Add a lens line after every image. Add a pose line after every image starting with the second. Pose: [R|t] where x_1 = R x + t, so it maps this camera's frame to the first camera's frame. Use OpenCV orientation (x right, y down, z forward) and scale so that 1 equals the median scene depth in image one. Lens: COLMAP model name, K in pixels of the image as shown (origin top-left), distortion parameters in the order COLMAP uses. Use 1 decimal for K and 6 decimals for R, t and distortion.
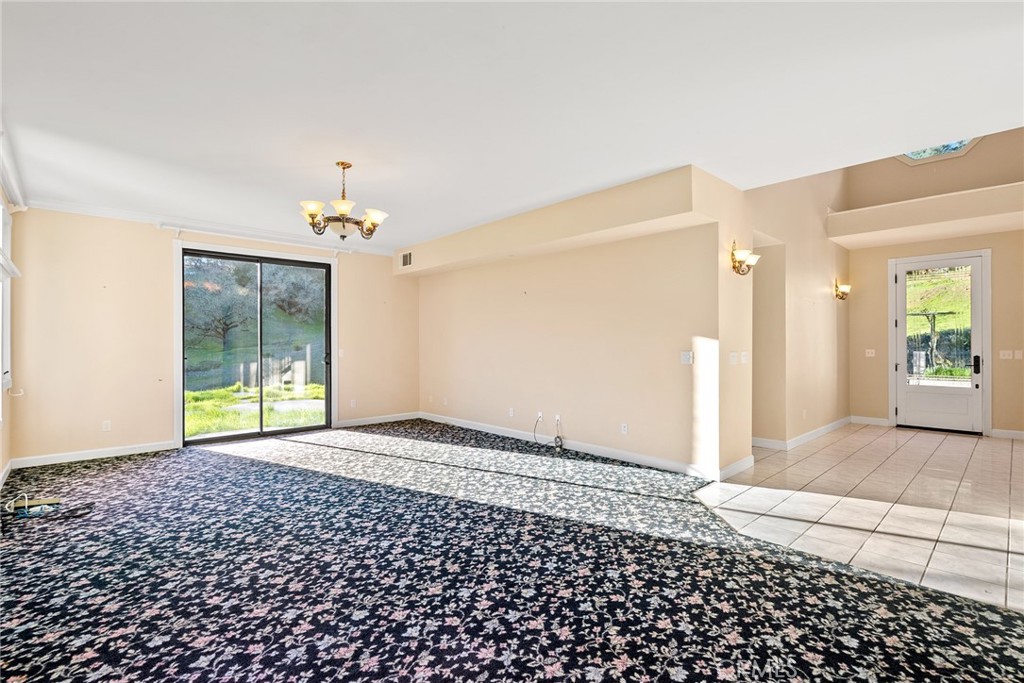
lens RADIAL K [[471.9, 0, 504.5], [0, 471.9, 348.6], [0, 0, 1]] dist [-0.021581, 0.001964]
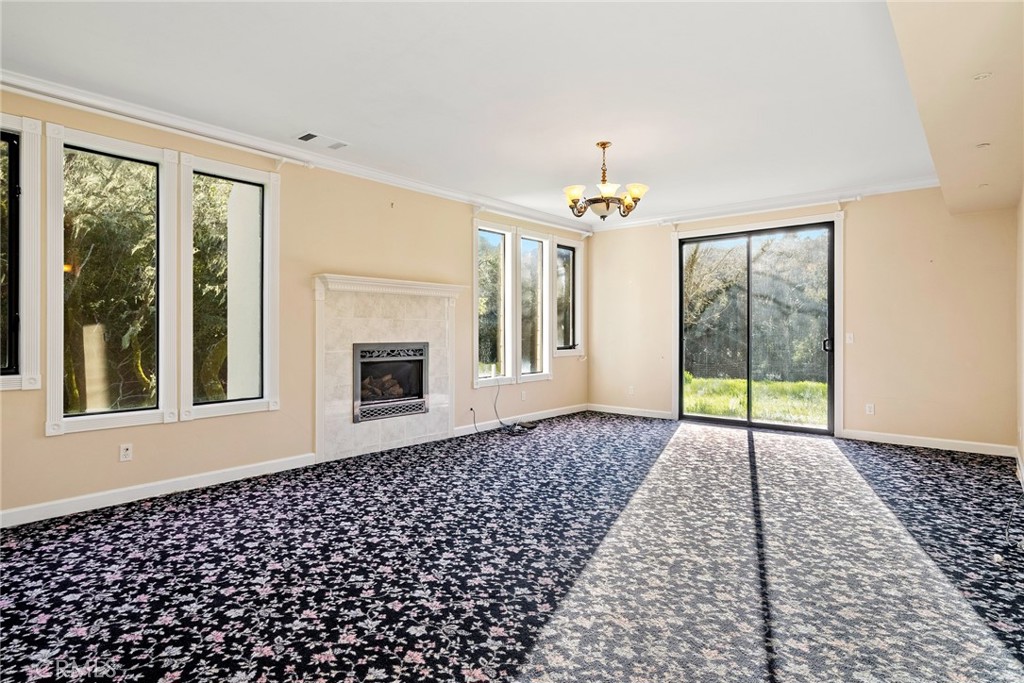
lens RADIAL K [[558.7, 0, 531.0], [0, 558.7, 331.6], [0, 0, 1]] dist [-0.006191, -0.005376]
pose [[0.143332, 0.007345, -0.989647, 1.117058], [-0.014130, 0.999886, 0.005375, 0.001908], [0.989574, 0.013213, 0.143420, 0.936550]]
